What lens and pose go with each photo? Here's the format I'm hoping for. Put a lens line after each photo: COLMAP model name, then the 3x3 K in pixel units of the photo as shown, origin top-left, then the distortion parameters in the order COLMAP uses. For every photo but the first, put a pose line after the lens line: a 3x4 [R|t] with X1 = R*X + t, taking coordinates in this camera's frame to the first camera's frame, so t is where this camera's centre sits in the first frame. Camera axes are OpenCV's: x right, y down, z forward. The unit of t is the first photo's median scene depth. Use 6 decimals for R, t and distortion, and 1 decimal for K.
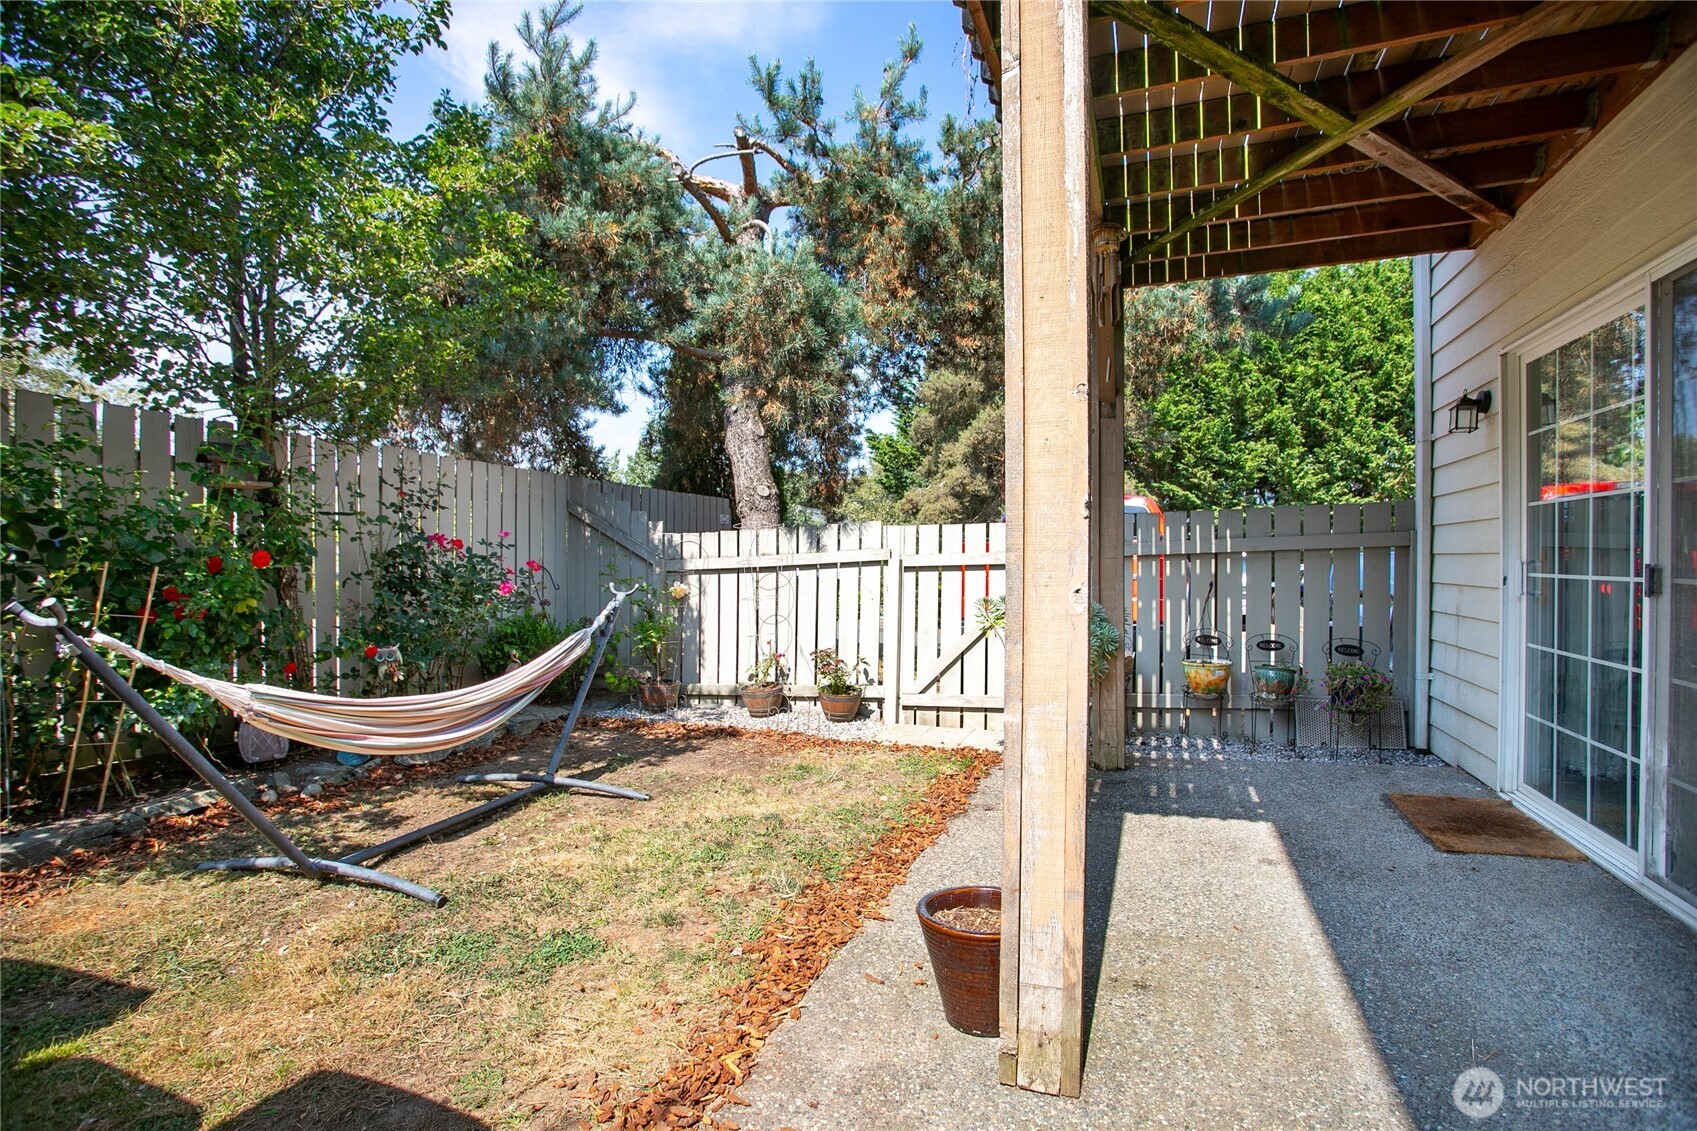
lens RADIAL K [[824.0, 0, 848.5], [0, 824.0, 565.5], [0, 0, 1]] dist [-0.045428, 0.000381]
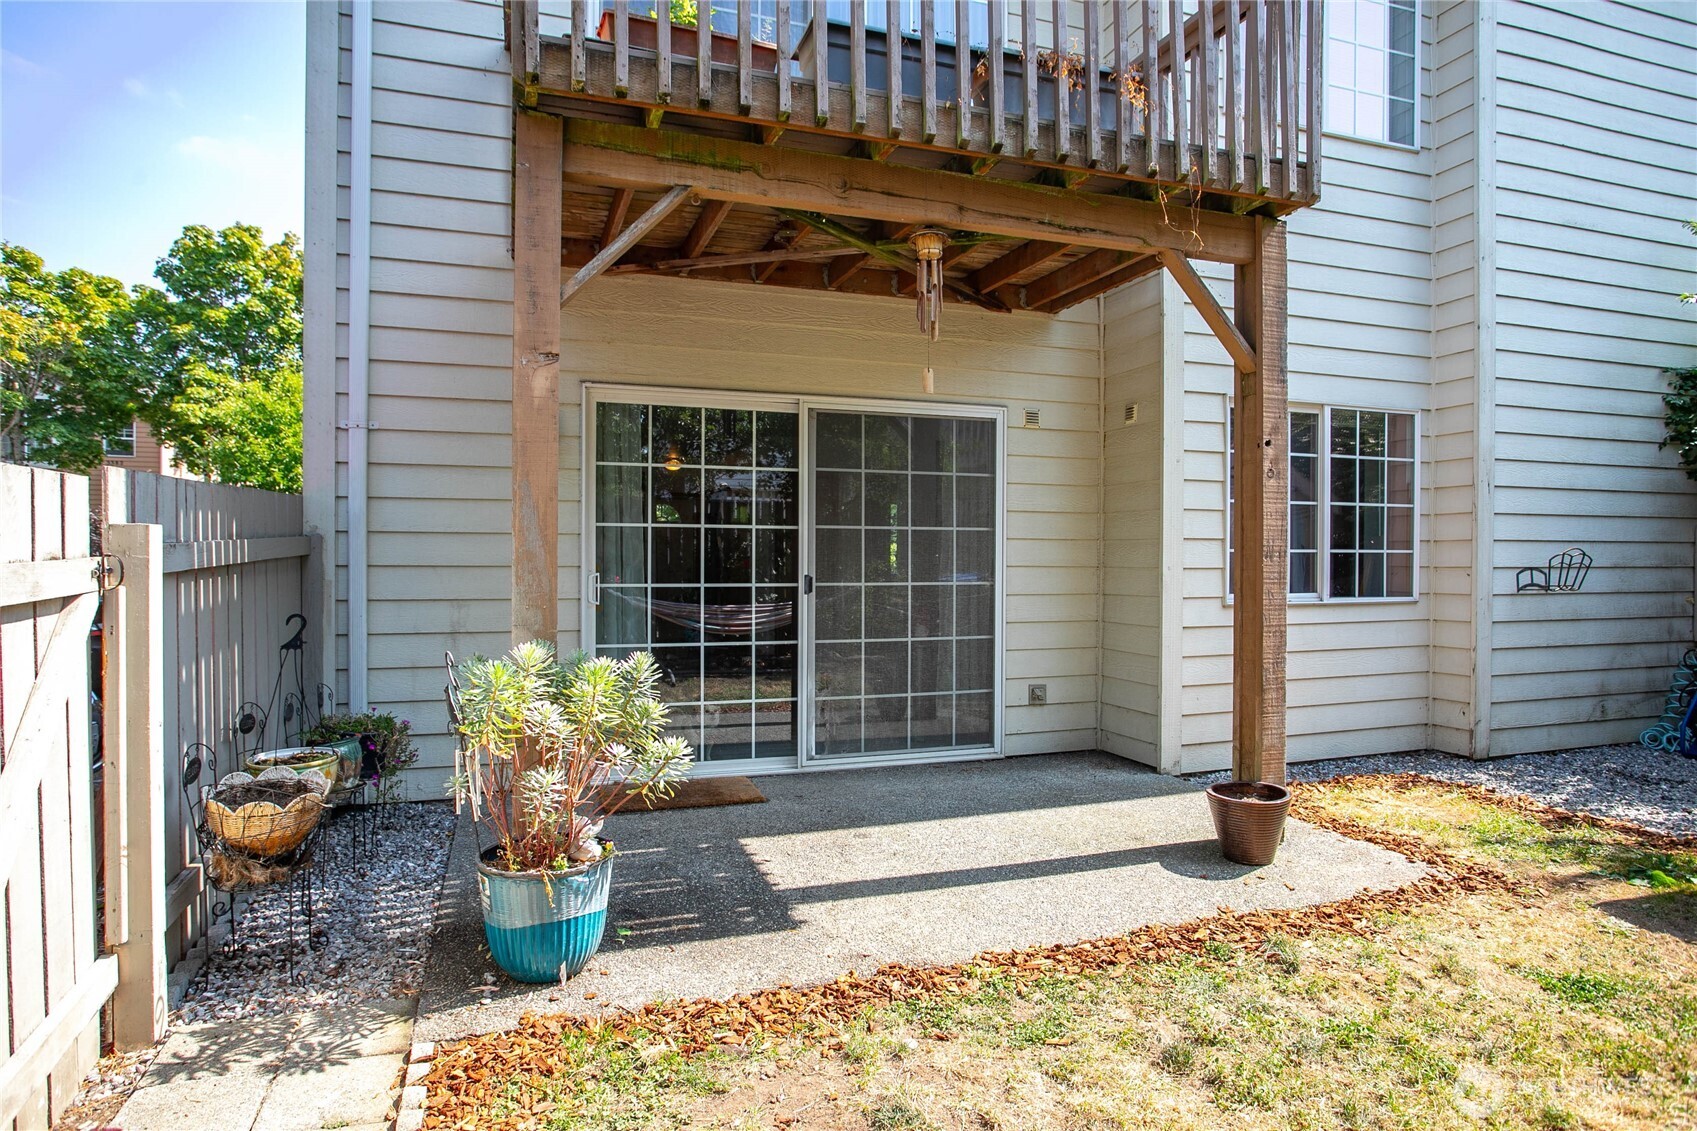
lens RADIAL K [[966.7, 0, 840.5], [0, 966.7, 569.3], [0, 0, 1]] dist [0.001808, 0.001314]
pose [[-0.625176, -0.007224, 0.780451, -0.363256], [0.003423, 0.999922, 0.011997, -0.022497], [-0.780477, 0.010172, -0.625102, 1.249580]]
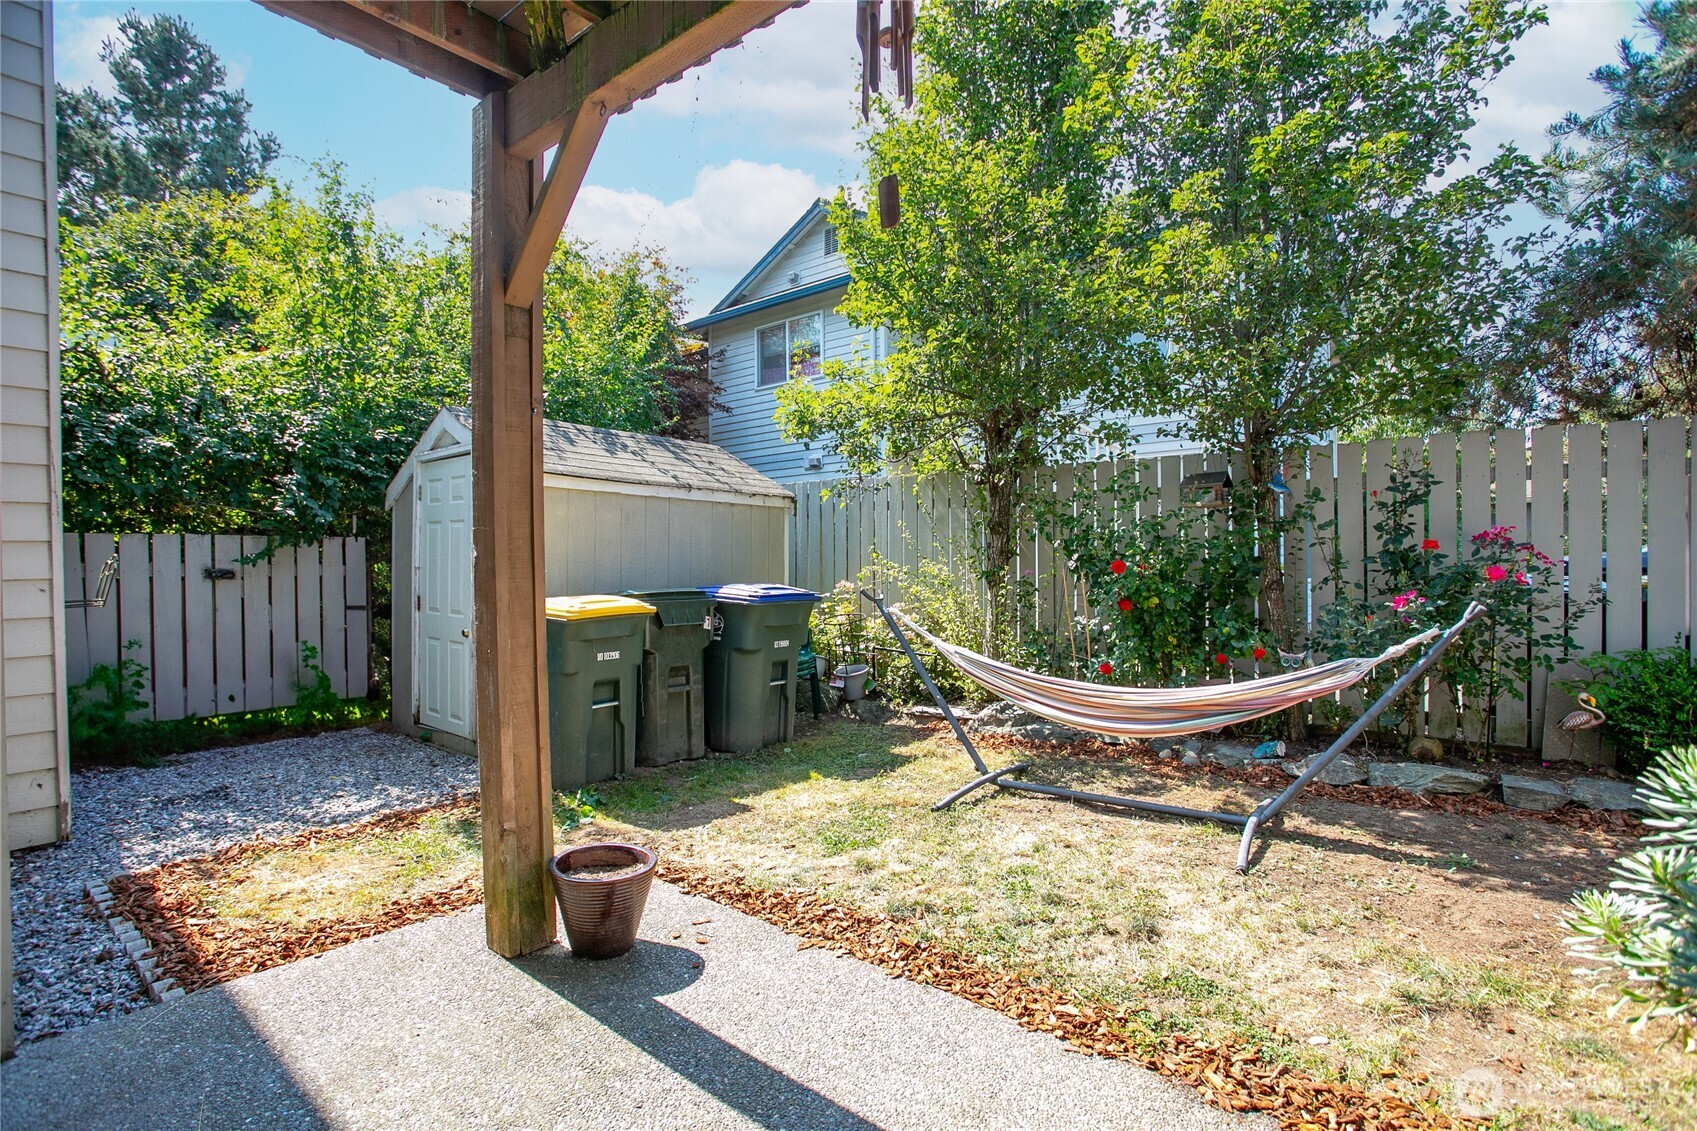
lens RADIAL K [[824.0, 0, 848.5], [0, 824.0, 565.5], [0, 0, 1]] dist [-0.045428, 0.000381]
pose [[-0.351100, 0.008647, -0.936298, 0.536955], [0.009681, 0.999937, 0.005604, -0.019178], [0.936288, -0.007097, -0.351161, 0.793482]]
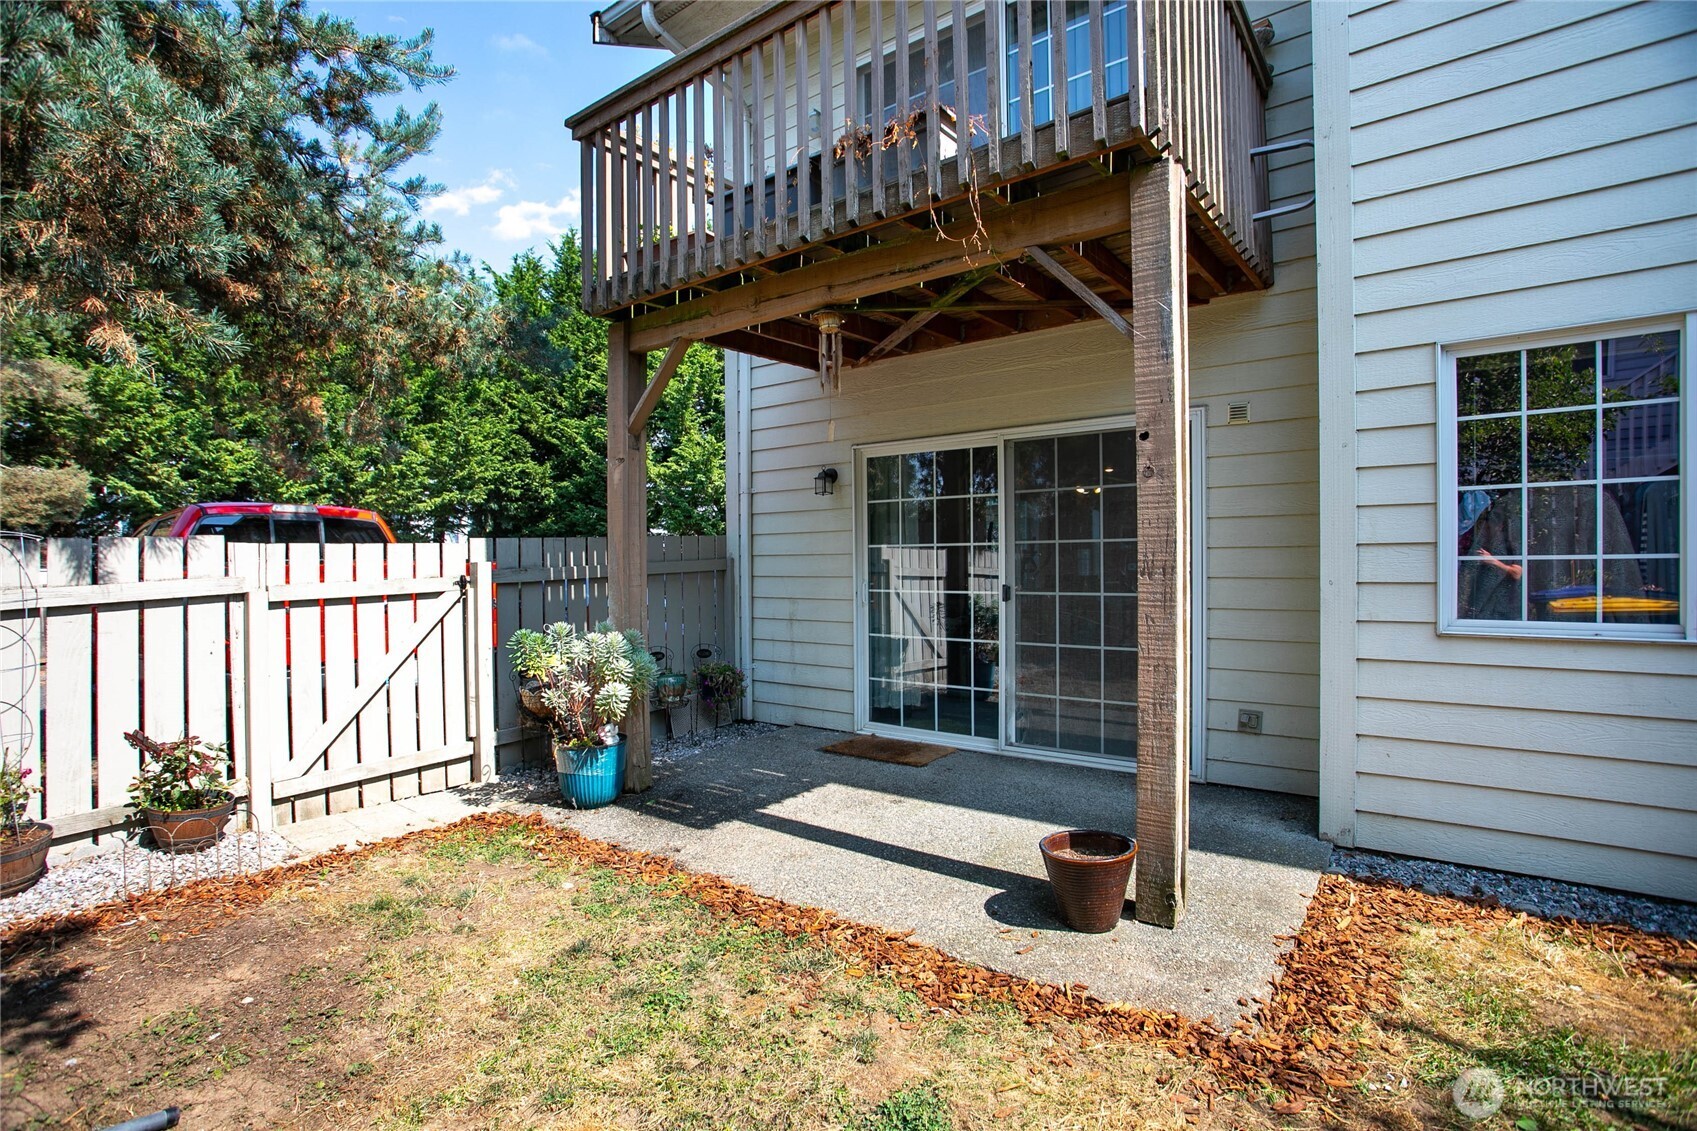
lens RADIAL K [[824.0, 0, 848.5], [0, 824.0, 565.5], [0, 0, 1]] dist [-0.045428, 0.000381]
pose [[0.300350, -0.002346, 0.953826, -0.575591], [0.012469, 0.999921, -0.001467, -0.029428], [-0.953748, 0.012334, 0.300356, 0.426540]]
